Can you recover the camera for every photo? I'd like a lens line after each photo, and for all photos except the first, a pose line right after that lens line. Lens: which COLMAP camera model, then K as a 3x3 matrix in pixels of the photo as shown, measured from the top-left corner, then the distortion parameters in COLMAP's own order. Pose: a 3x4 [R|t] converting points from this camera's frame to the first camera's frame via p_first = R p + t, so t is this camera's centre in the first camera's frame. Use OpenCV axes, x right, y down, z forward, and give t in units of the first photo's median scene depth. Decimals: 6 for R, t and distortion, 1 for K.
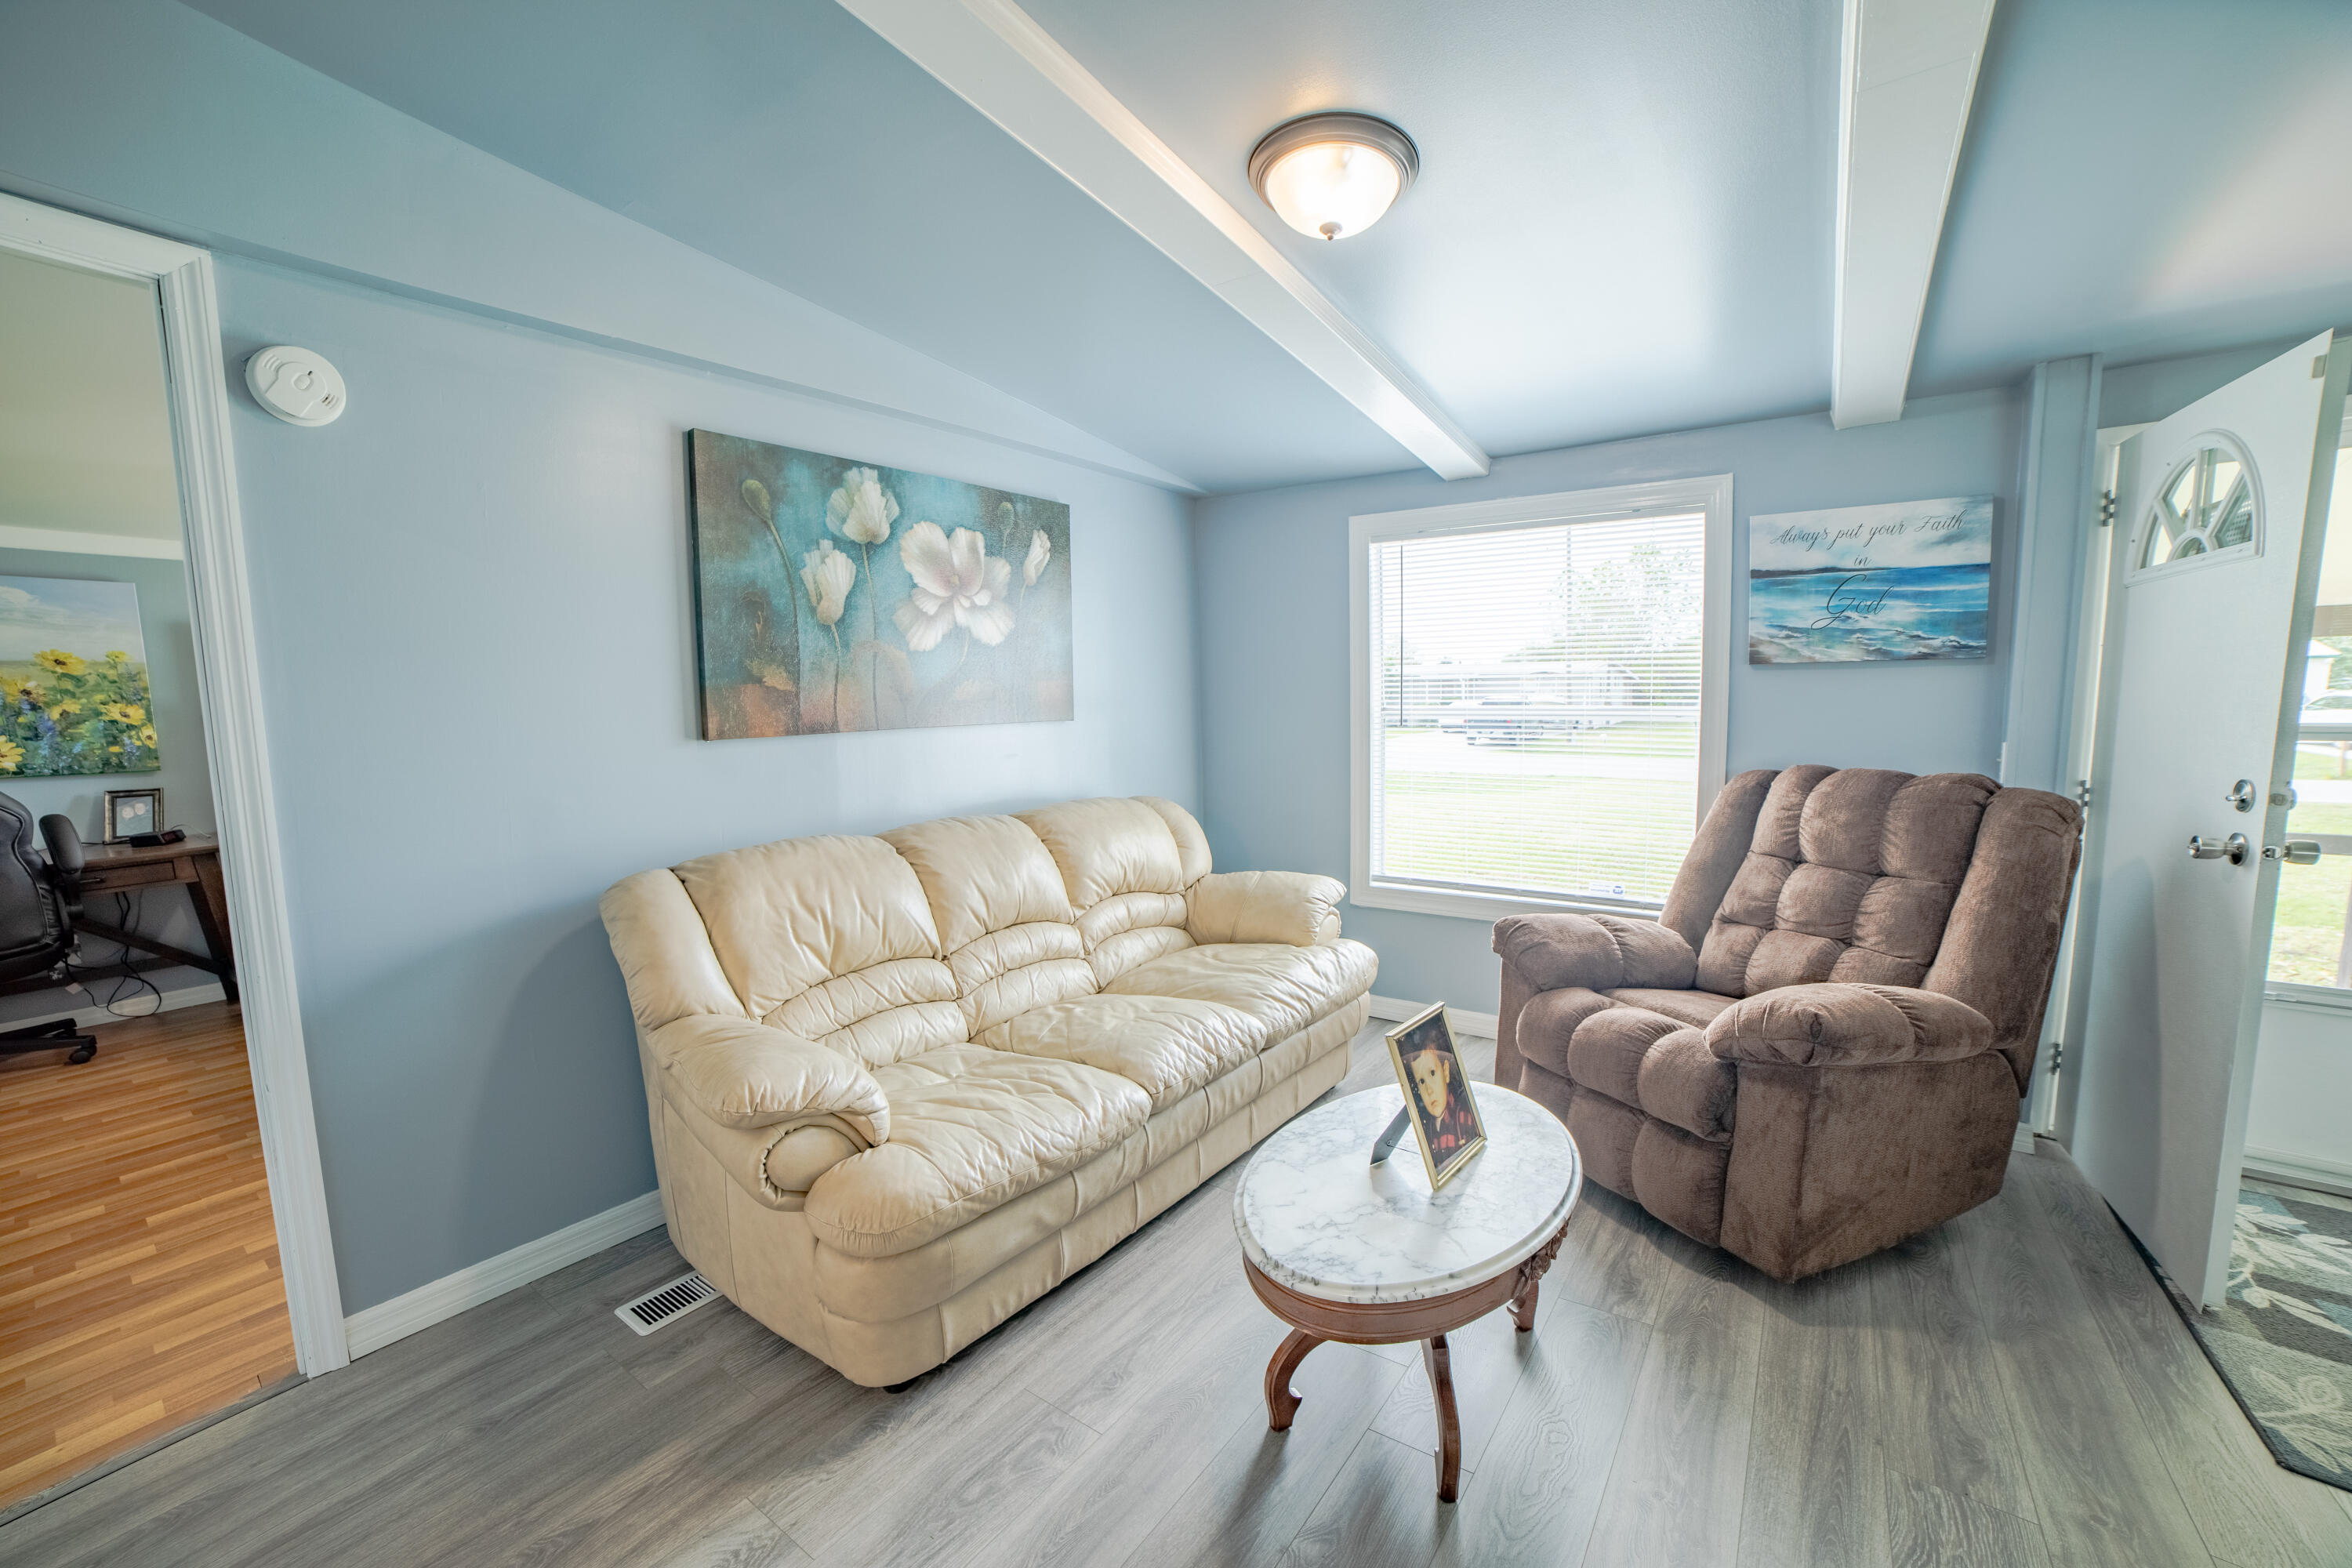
lens RADIAL K [[954.7, 0, 1165.0], [0, 954.7, 801.6], [0, 0, 1]] dist [-0.100622, 0.032986]
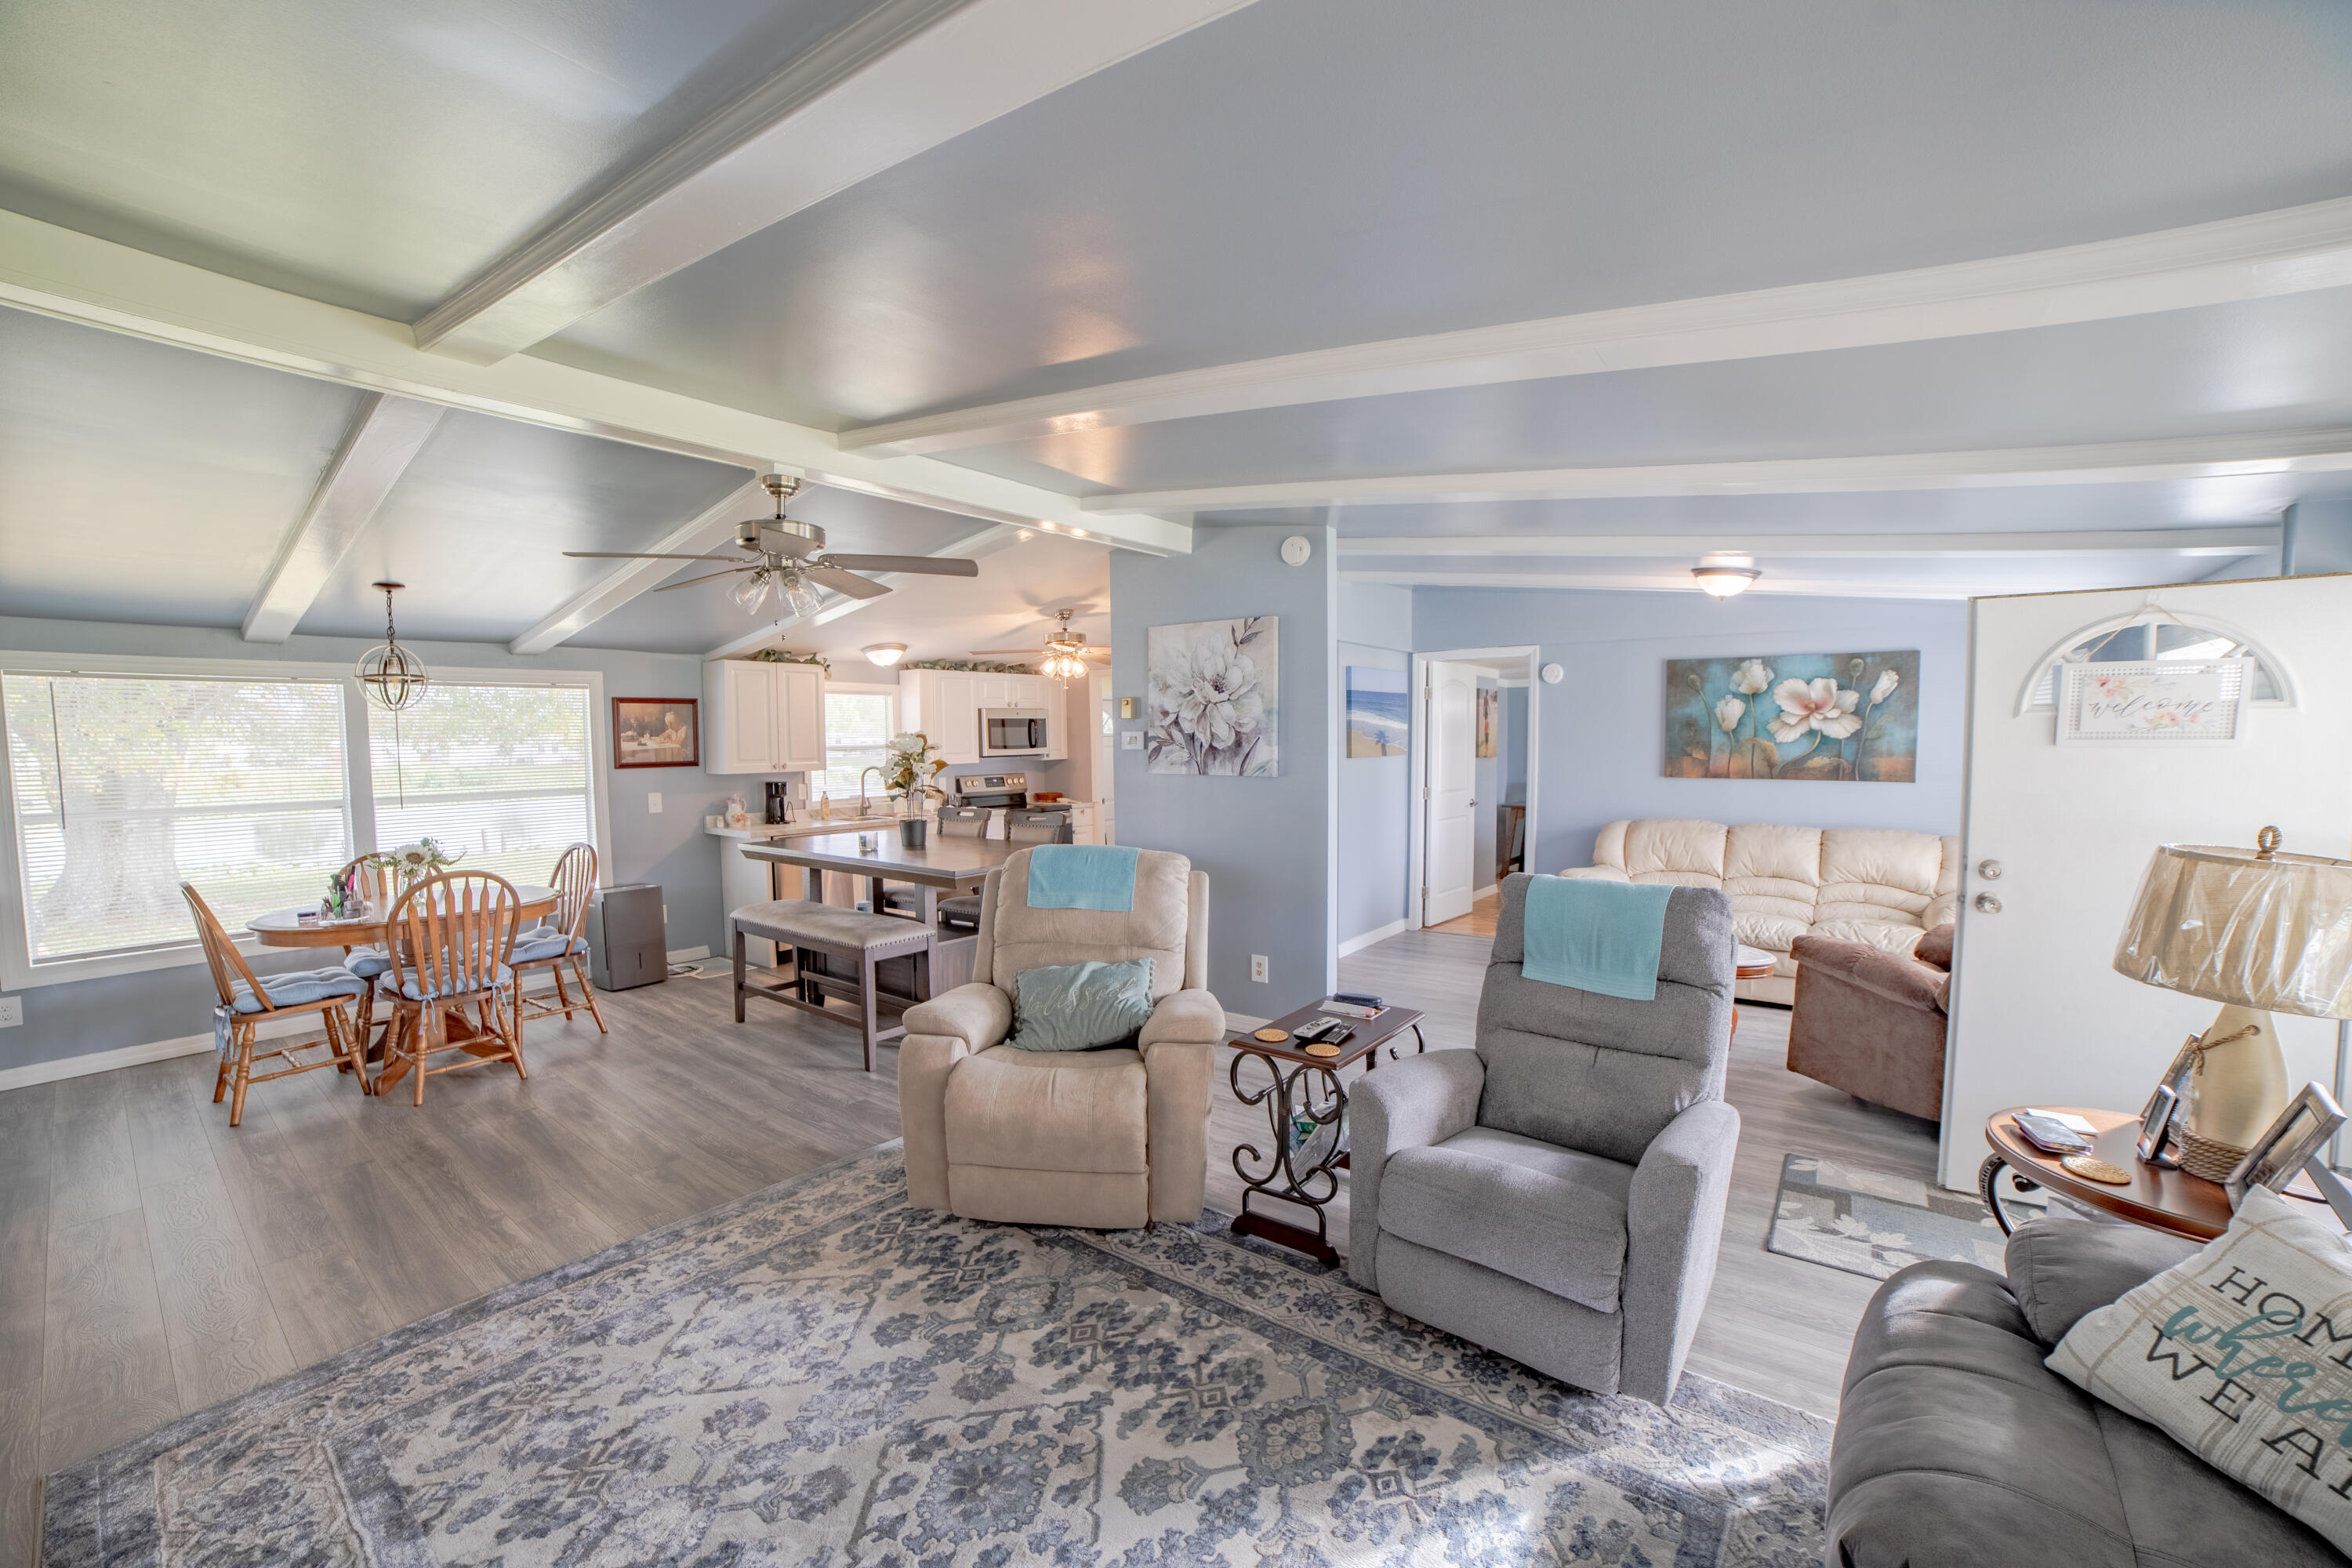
lens RADIAL K [[945.0, 0, 1168.9], [0, 945.0, 802.8], [0, 0, 1]] dist [-0.104674, 0.032946]
pose [[-0.027015, 0.086831, -0.995857, 1.788112], [-0.104426, 0.990524, 0.089198, -0.066567], [0.994166, 0.106403, -0.017692, -0.282736]]
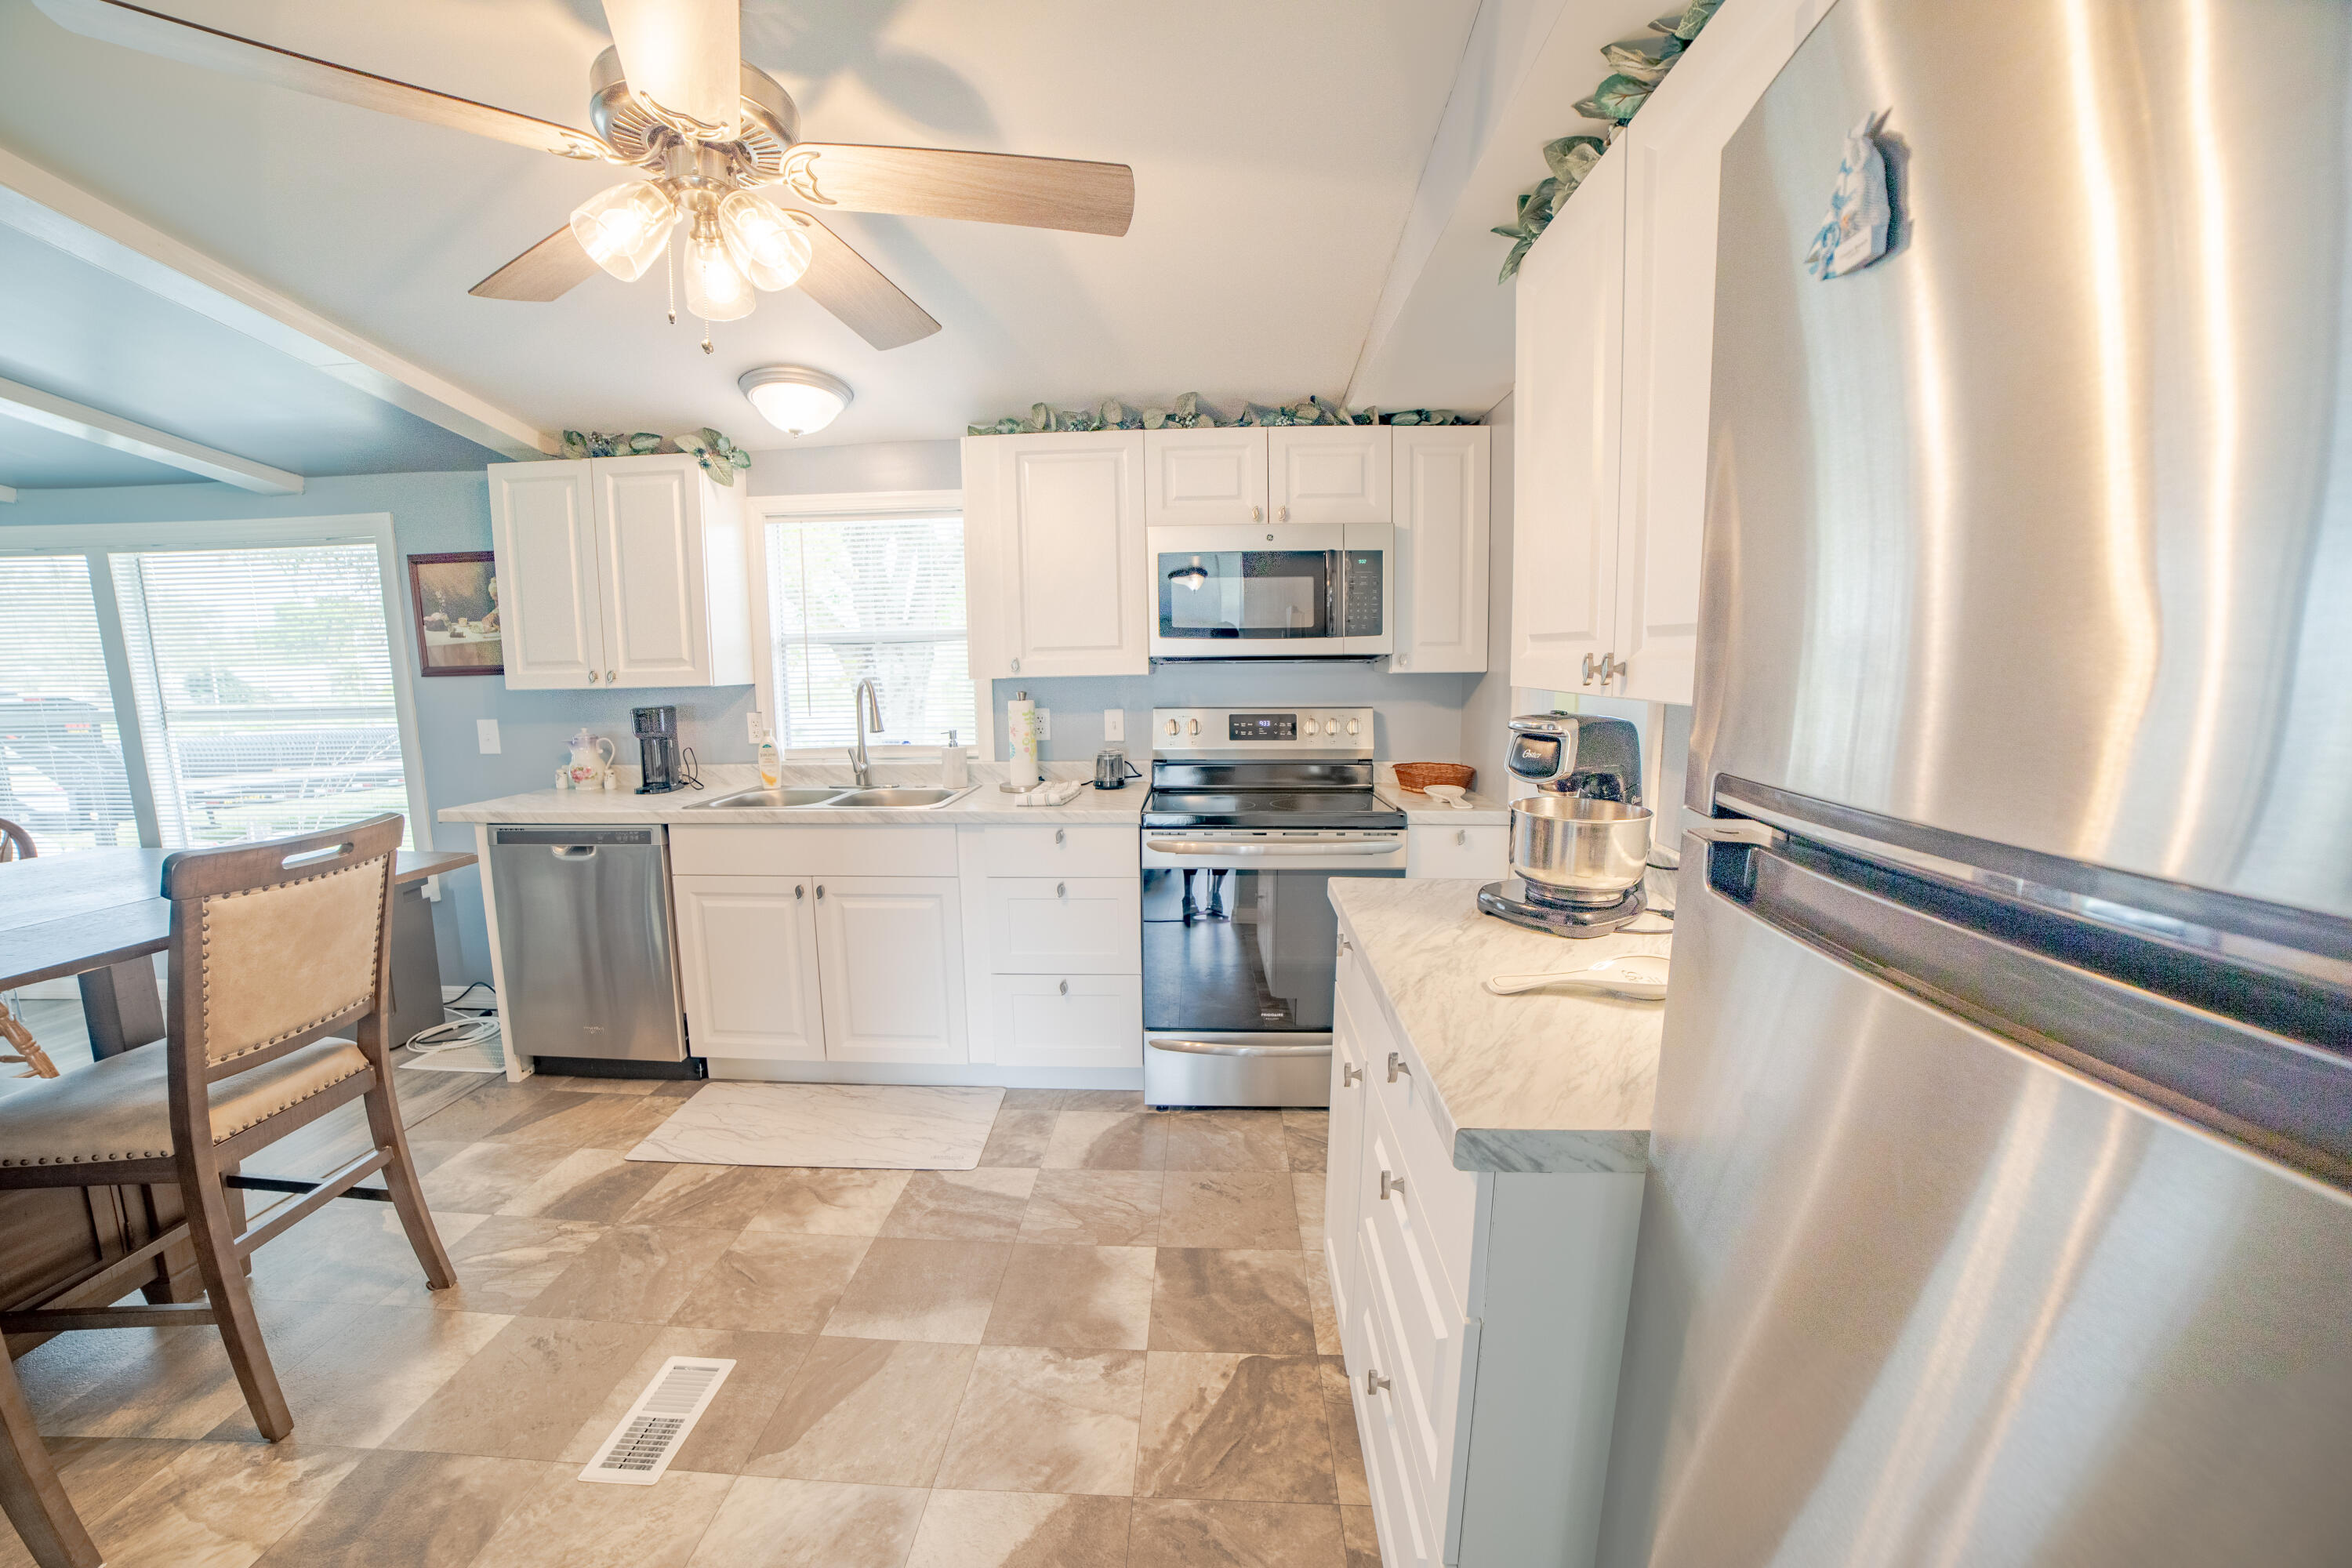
lens RADIAL K [[945.0, 0, 1168.9], [0, 945.0, 802.8], [0, 0, 1]] dist [-0.104674, 0.032946]
pose [[-0.832489, 0.106607, -0.543689, -0.470213], [-0.039857, 0.967247, 0.250687, -0.002813], [0.552607, 0.230364, -0.800973, -0.006655]]
